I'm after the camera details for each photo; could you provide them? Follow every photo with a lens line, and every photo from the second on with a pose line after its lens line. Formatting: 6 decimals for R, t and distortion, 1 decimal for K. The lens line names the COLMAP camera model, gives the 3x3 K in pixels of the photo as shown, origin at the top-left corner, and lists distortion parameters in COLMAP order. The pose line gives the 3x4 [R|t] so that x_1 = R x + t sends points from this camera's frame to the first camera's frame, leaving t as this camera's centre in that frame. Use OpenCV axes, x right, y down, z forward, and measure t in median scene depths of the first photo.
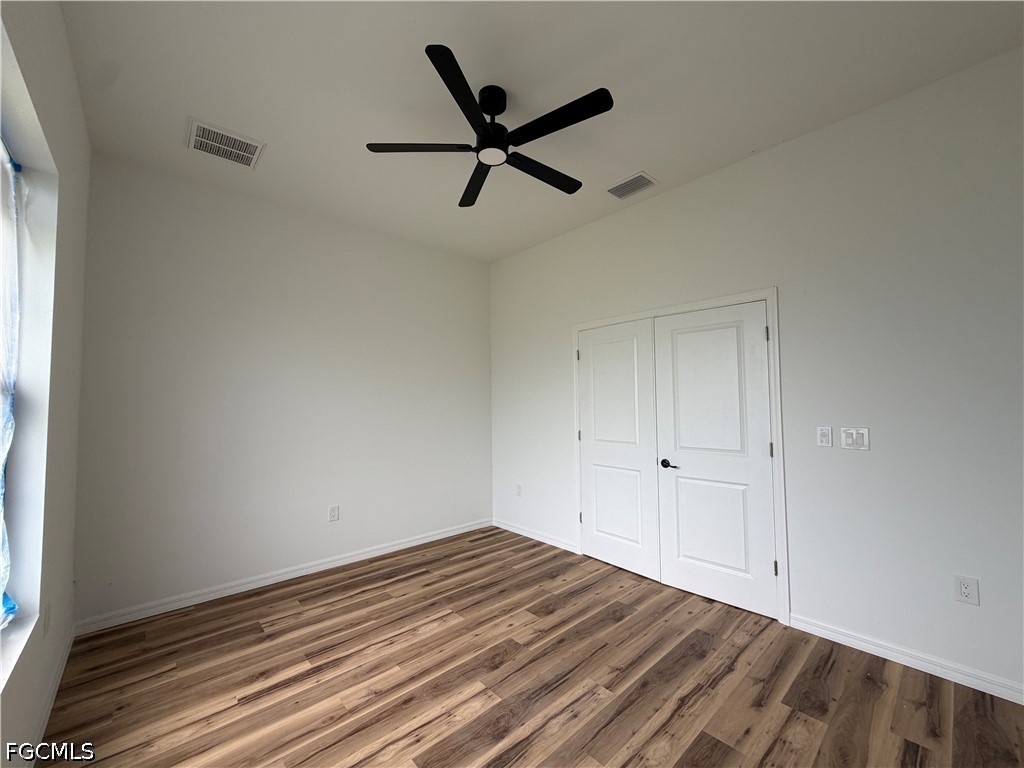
lens RADIAL K [[408.4, 0, 510.5], [0, 408.4, 384.6], [0, 0, 1]] dist [-0.000936, -0.000175]
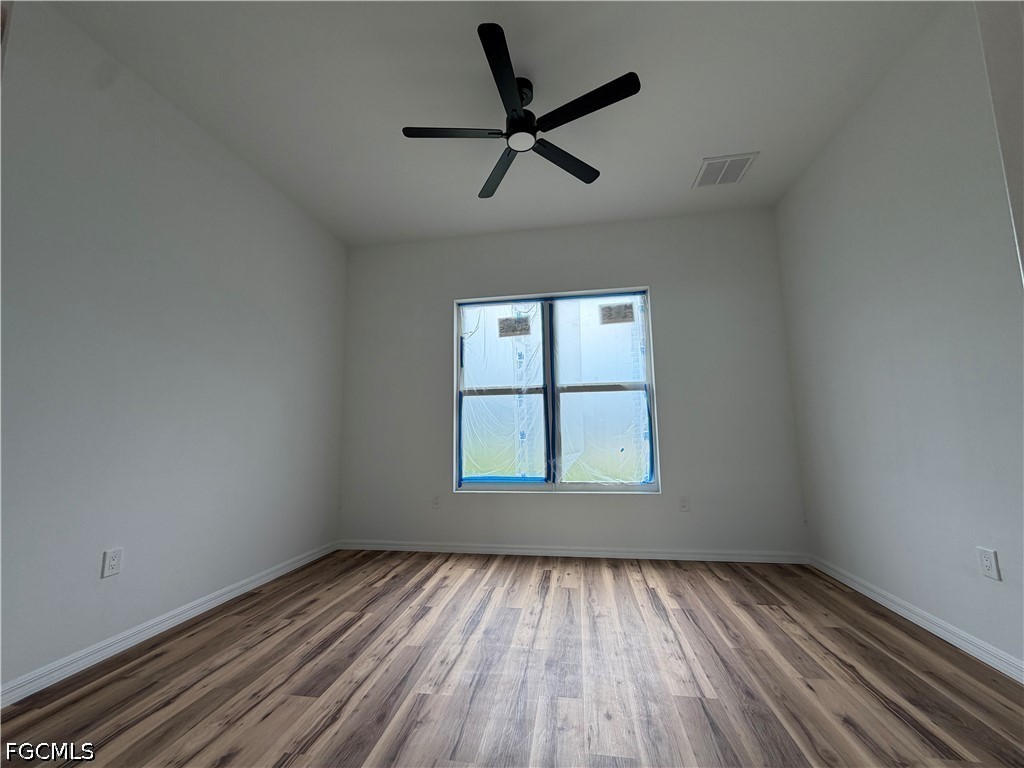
lens RADIAL K [[408.4, 0, 510.5], [0, 408.4, 384.6], [0, 0, 1]] dist [-0.000936, -0.000175]
pose [[-0.779979, -0.056300, -0.623268, 0.618929], [0.051079, 0.986895, -0.153069, 0.232272], [0.623718, -0.151227, -0.766881, 1.739238]]
